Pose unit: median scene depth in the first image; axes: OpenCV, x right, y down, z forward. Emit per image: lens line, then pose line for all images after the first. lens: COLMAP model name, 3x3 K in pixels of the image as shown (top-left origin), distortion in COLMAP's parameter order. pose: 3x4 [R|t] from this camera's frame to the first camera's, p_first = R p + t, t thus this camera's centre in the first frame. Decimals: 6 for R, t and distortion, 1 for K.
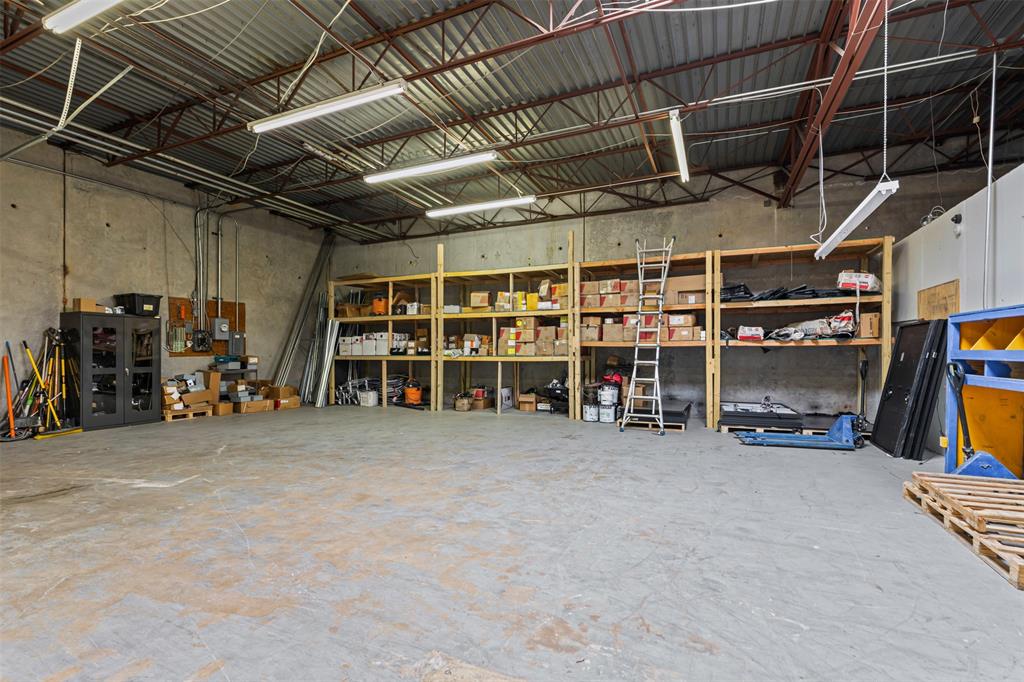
lens RADIAL K [[467.7, 0, 512.7], [0, 467.7, 351.4], [0, 0, 1]] dist [0.002645, 0.000215]
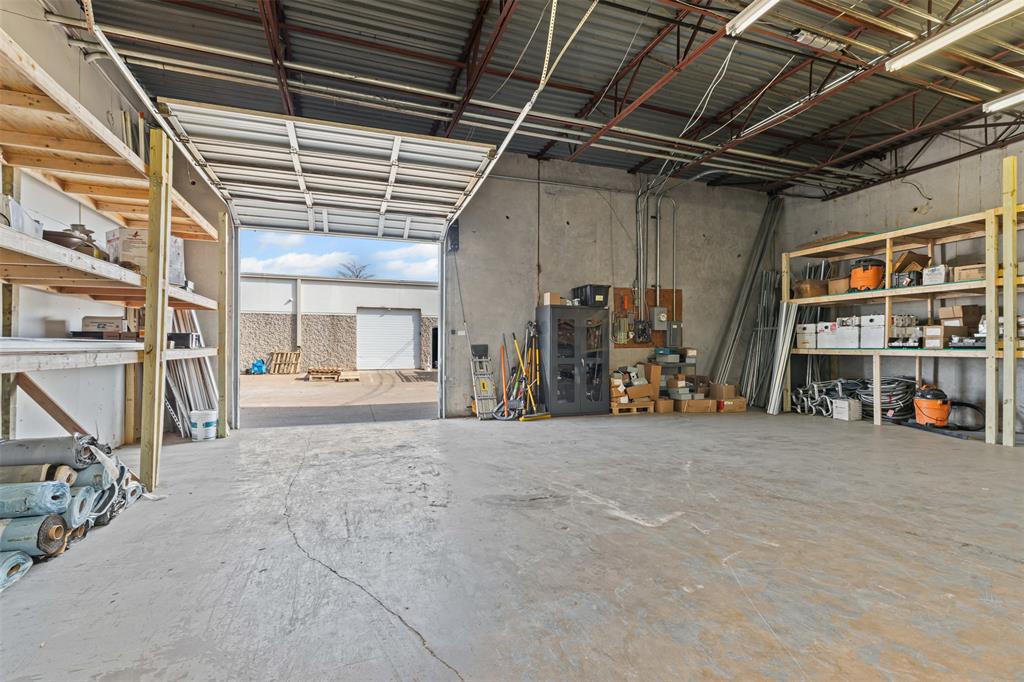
lens RADIAL K [[461.0, 0, 512.0], [0, 461.0, 343.9], [0, 0, 1]] dist [0.007597, 0.000217]
pose [[0.689974, -0.000297, -0.723834, -0.175835], [-0.002511, 0.999993, -0.002804, 0.005659], [0.723830, 0.003752, 0.689968, 0.170109]]
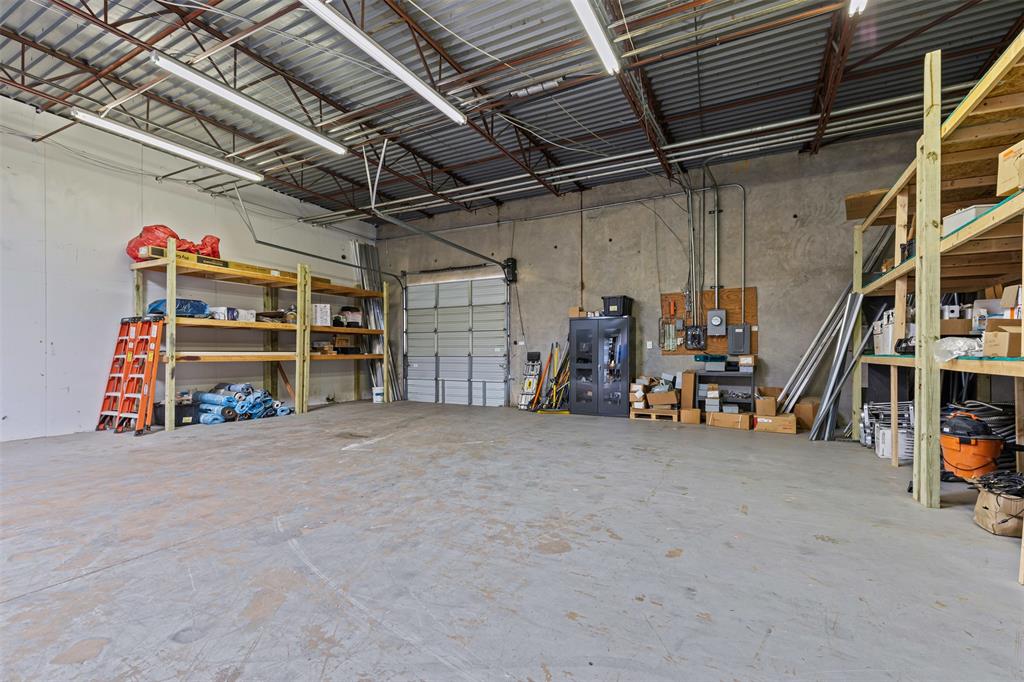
lens RADIAL K [[461.8, 0, 512.4], [0, 461.8, 352.8], [0, 0, 1]] dist [0.006707, -0.000068]
pose [[-0.077151, 0.000665, -0.997019, 0.256377], [0.001144, 0.999999, 0.000579, 0.005897], [0.997019, -0.001096, -0.077152, 0.753122]]
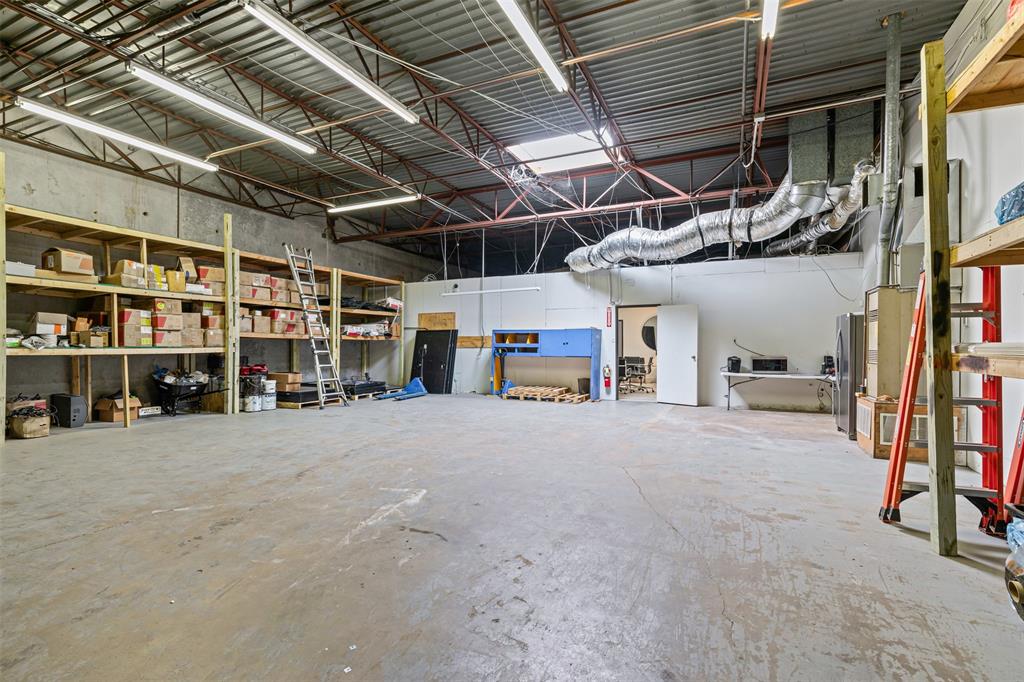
lens RADIAL K [[476.0, 0, 513.8], [0, 476.0, 334.4], [0, 0, 1]] dist [0.007690, 0.000297]
pose [[0.023861, 0.026307, 0.999369, -0.783012], [-0.003686, 0.999649, -0.026226, 0.007033], [-0.999708, -0.003058, 0.023950, 0.386056]]
